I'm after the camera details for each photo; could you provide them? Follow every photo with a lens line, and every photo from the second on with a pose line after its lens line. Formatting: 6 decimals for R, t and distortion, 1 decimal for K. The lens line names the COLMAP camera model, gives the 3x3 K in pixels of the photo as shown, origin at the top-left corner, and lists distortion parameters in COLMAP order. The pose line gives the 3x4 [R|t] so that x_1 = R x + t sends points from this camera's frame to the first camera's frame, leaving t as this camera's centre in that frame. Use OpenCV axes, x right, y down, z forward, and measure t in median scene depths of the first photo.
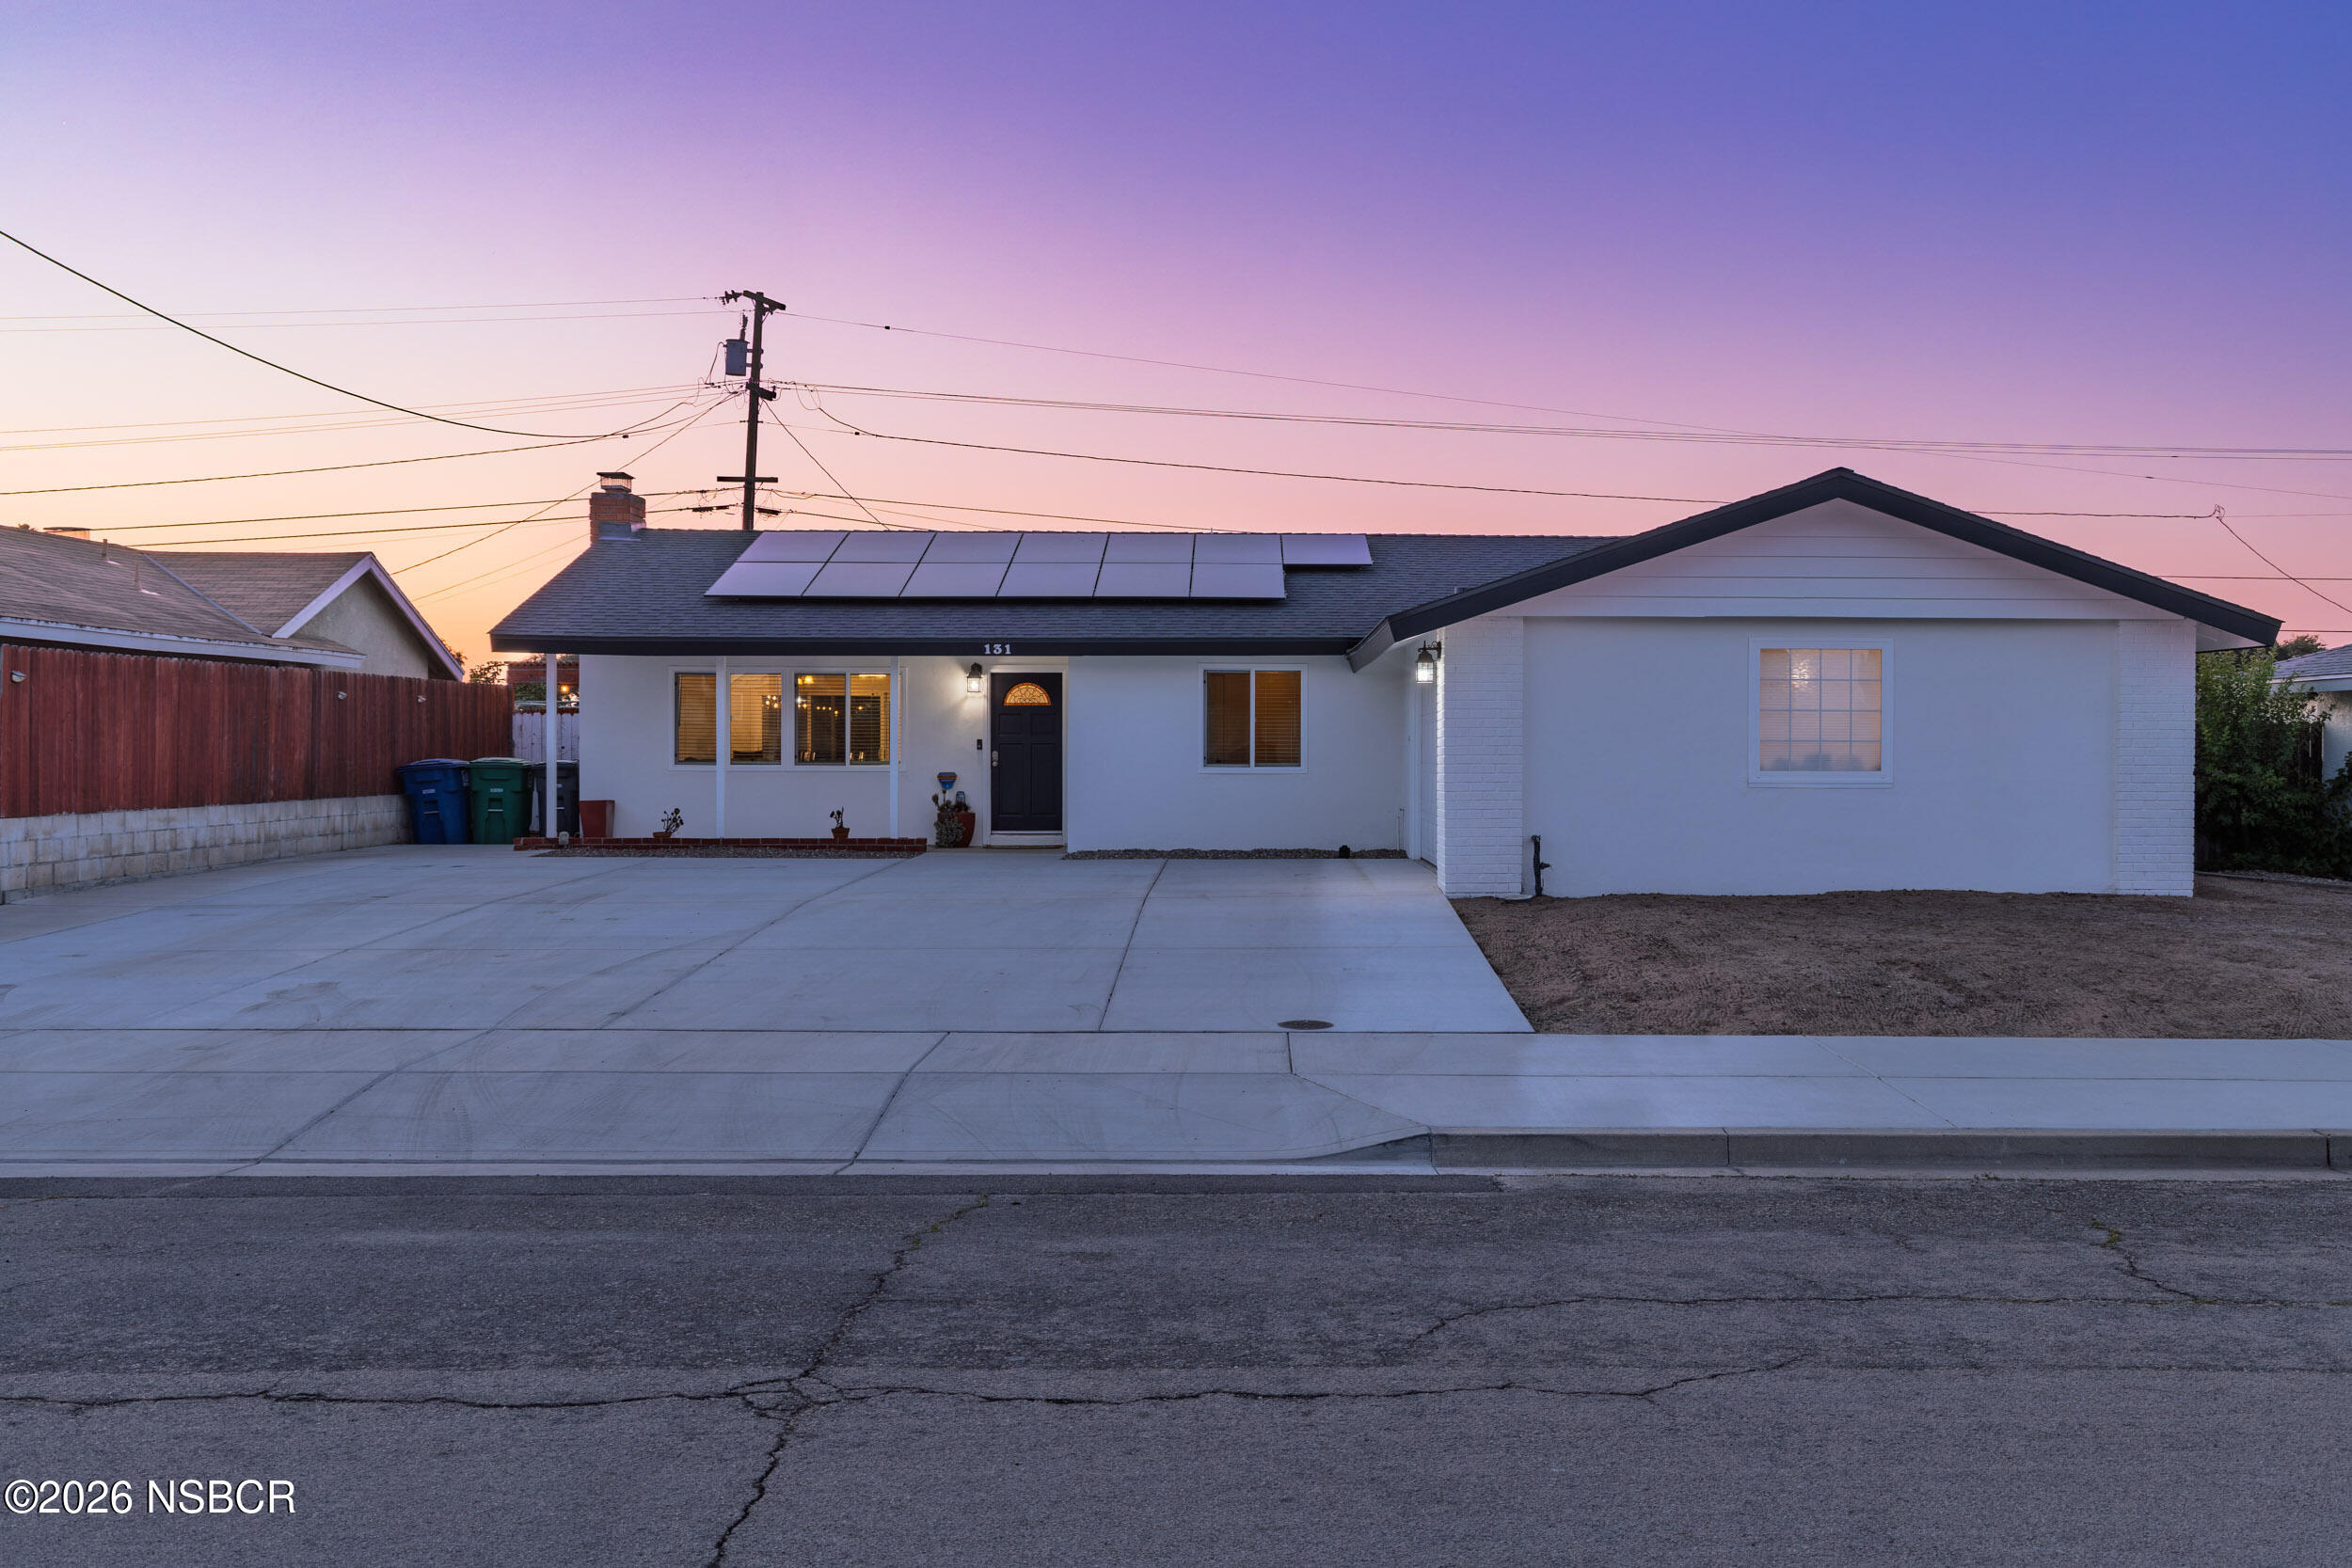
lens RADIAL K [[2248.3, 0, 1370.7], [0, 2248.3, 719.7], [0, 0, 1]] dist [0.003178, 0.000602]
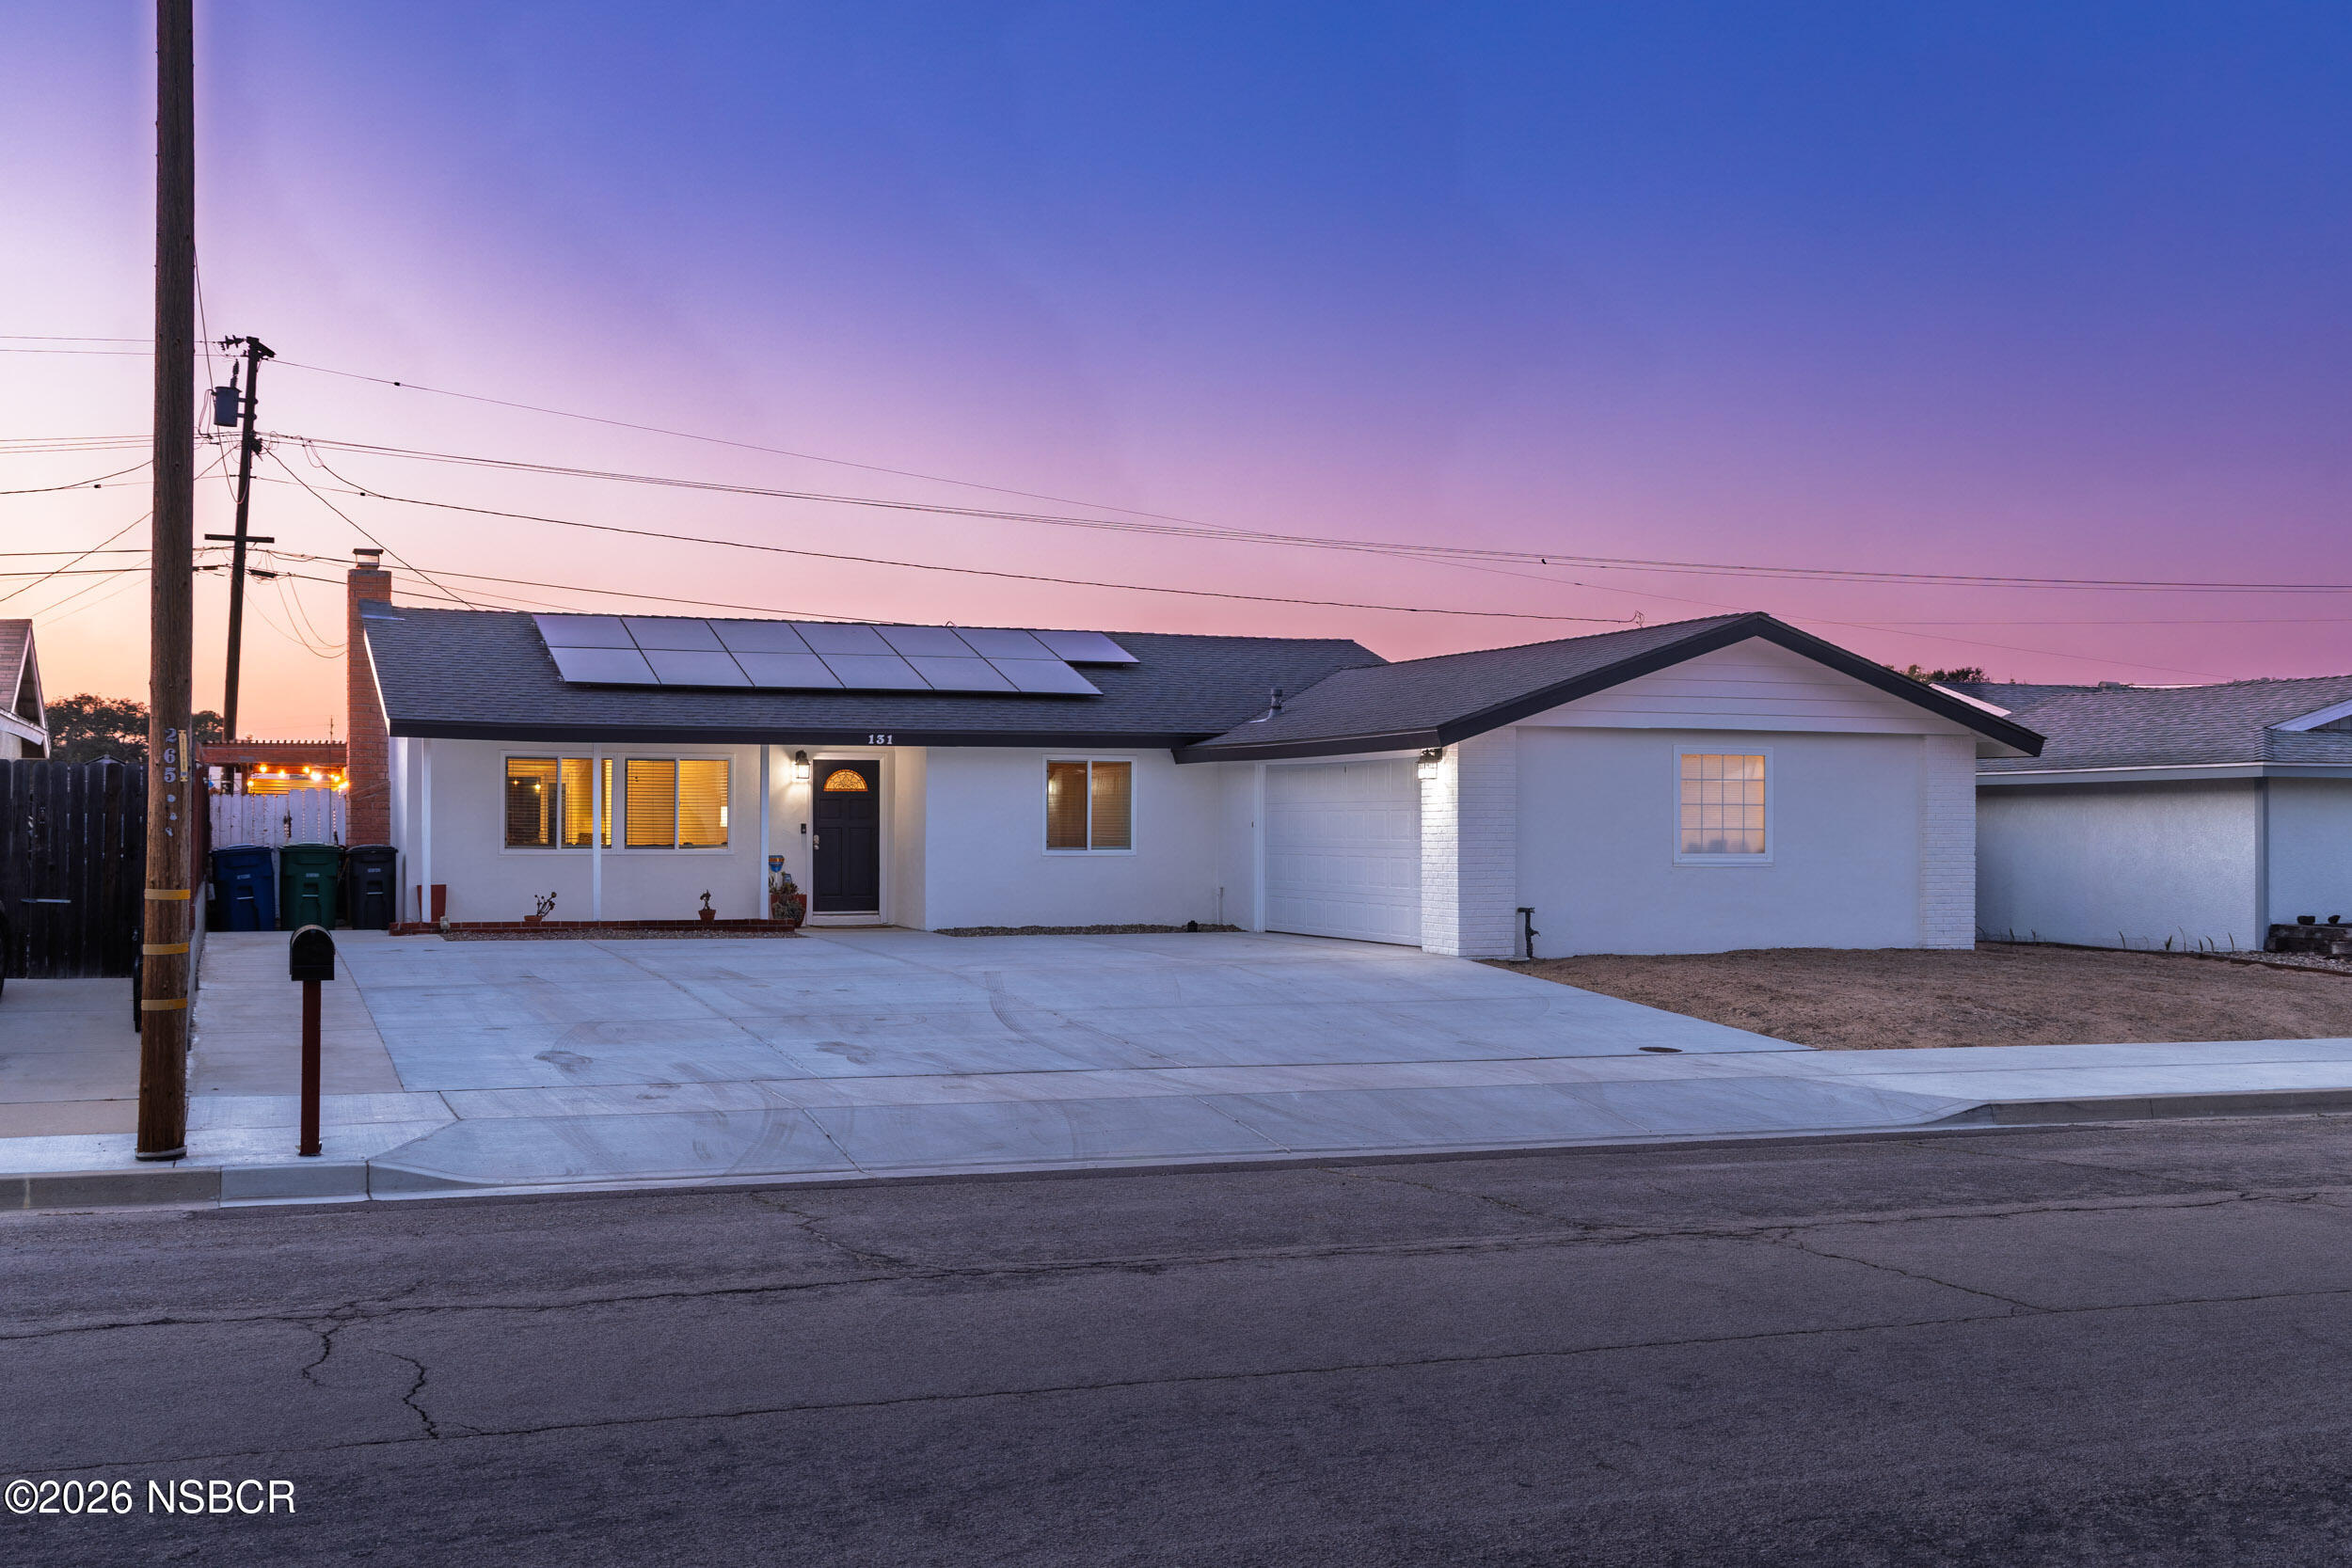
lens RADIAL K [[2464.8, 0, 1176.0], [0, 2464.8, 784.0], [0, 0, 1]] dist [-0.015196, -0.003237]
pose [[0.945192, 0.006385, 0.326452, -0.384404], [-0.005555, 0.999979, -0.003474, -0.006647], [-0.326467, 0.001470, 0.945208, -0.134535]]
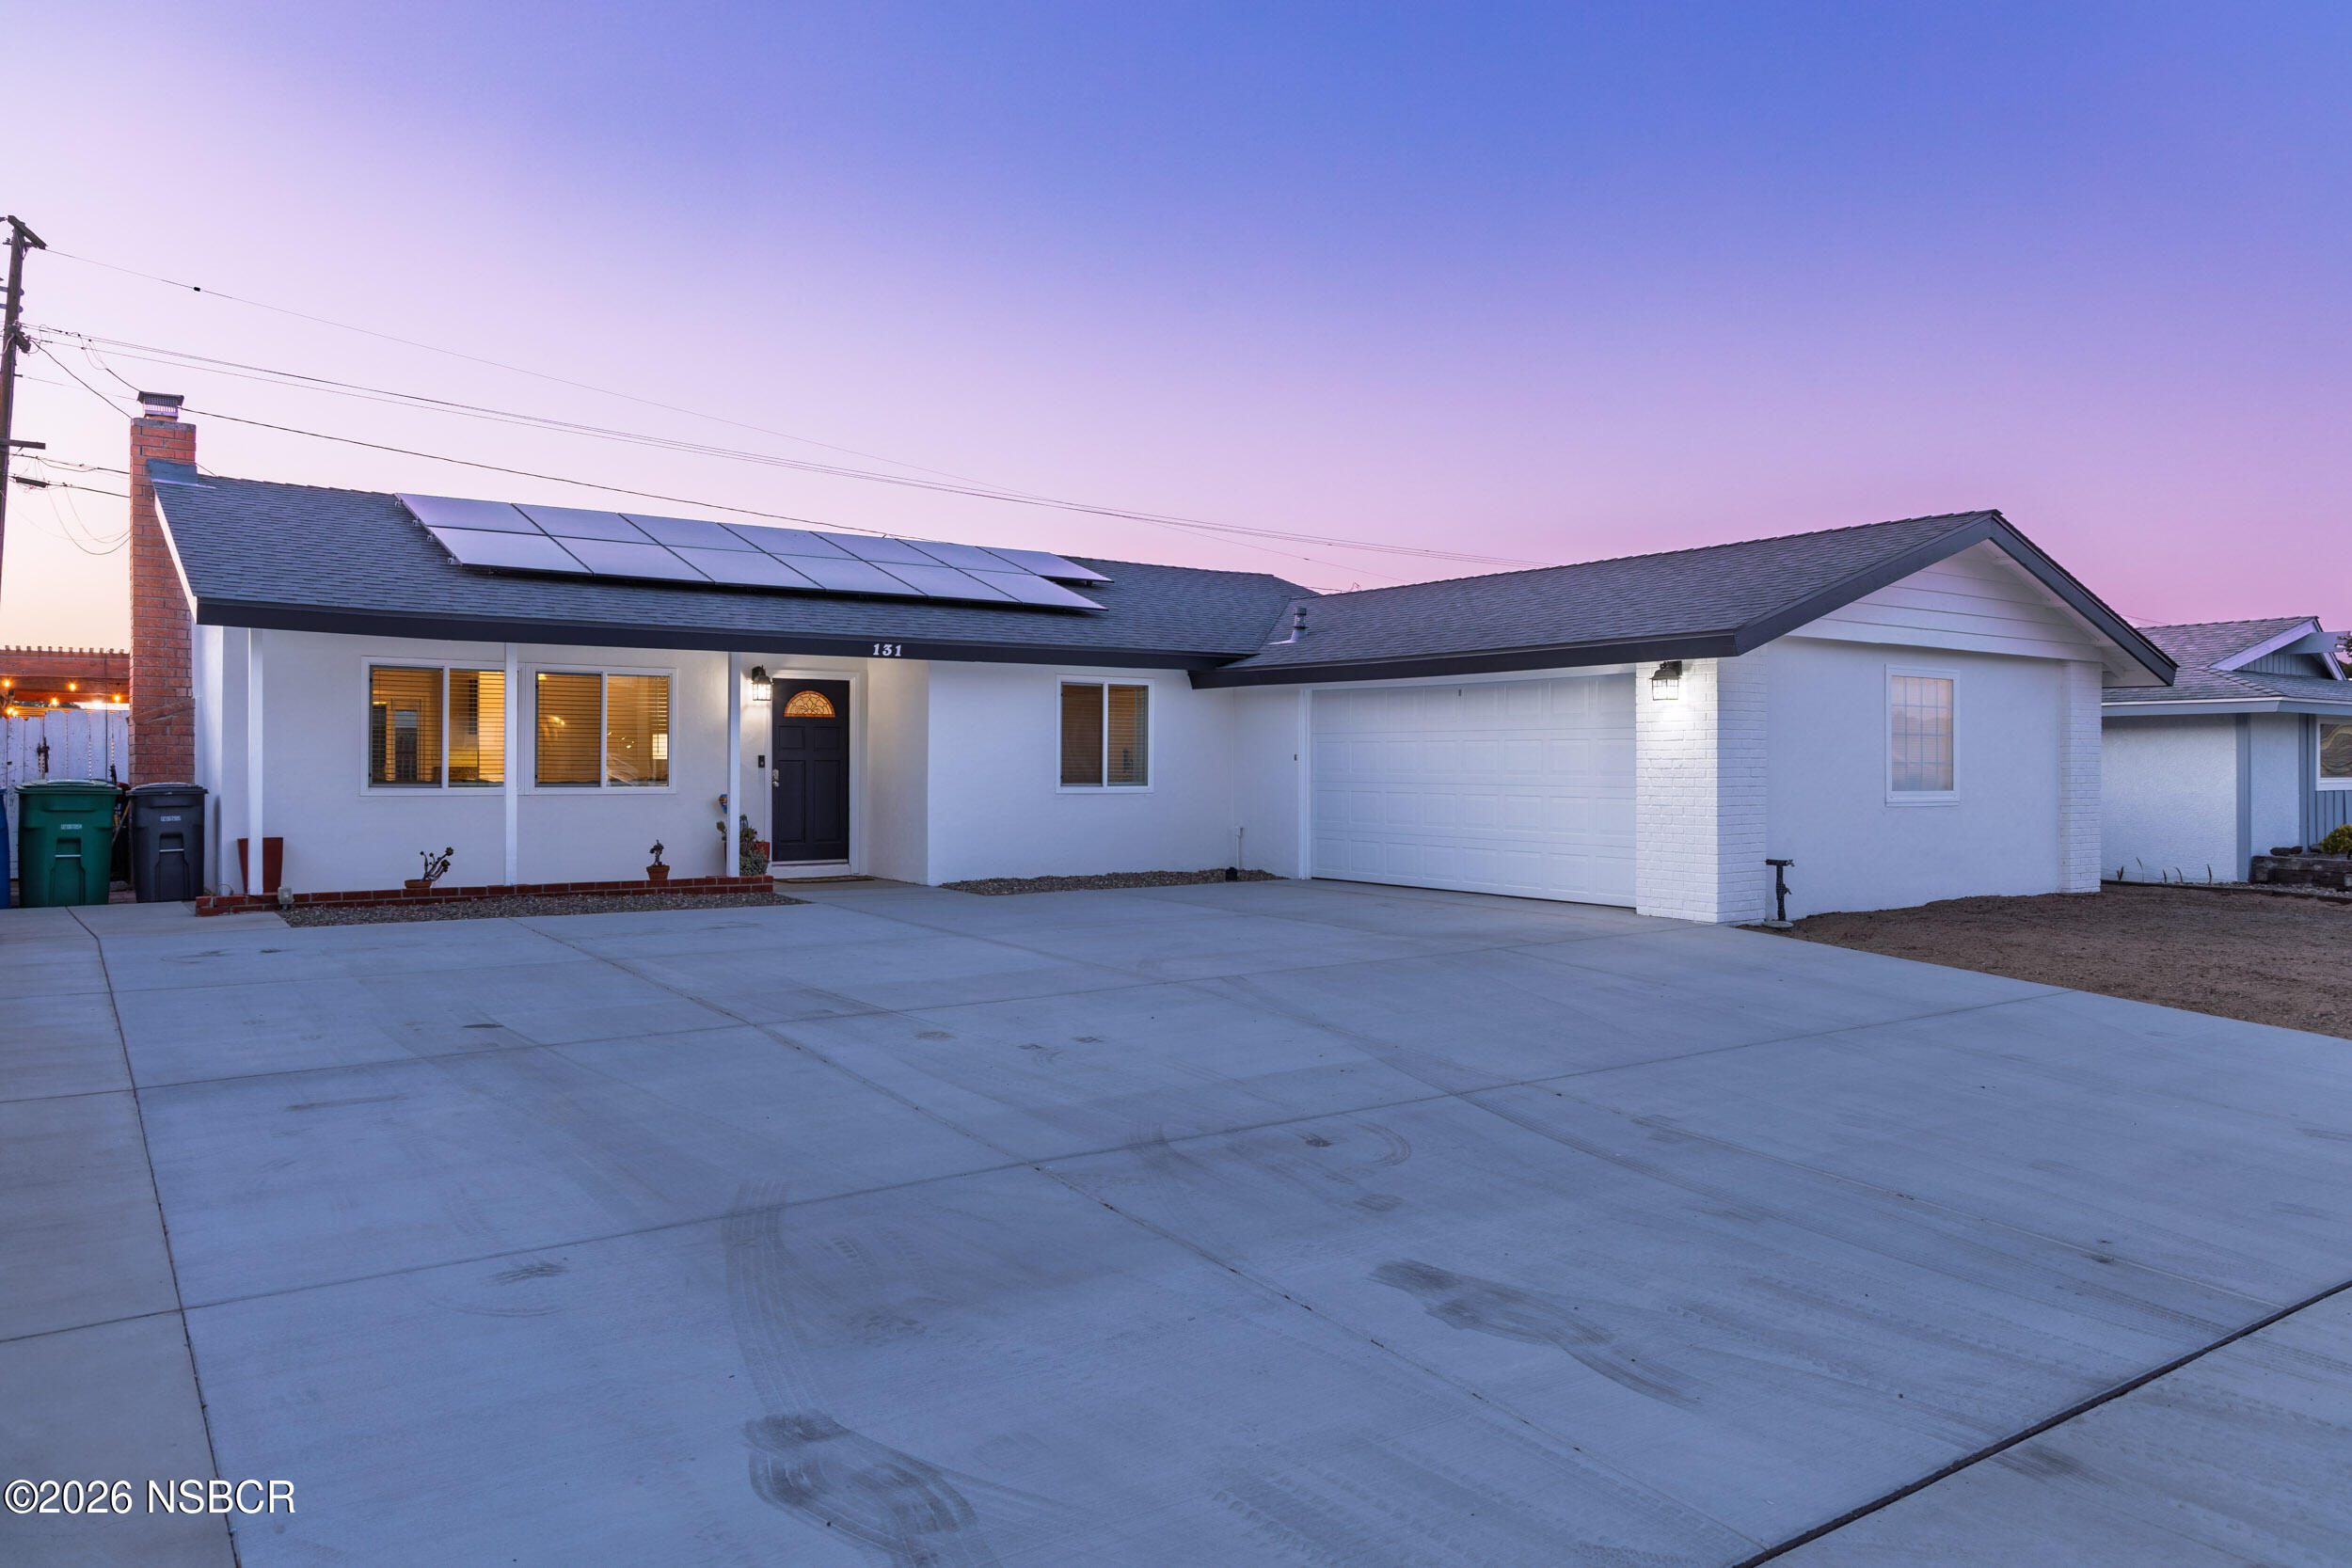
lens RADIAL K [[1600.3, 0, 1188.4], [0, 1600.3, 745.7], [0, 0, 1]] dist [0.003560, 0.002547]
pose [[0.834302, 0.007120, 0.551261, -0.375295], [-0.009634, 0.999952, 0.001665, 0.002443], [-0.551223, -0.006700, 0.834331, 0.402790]]
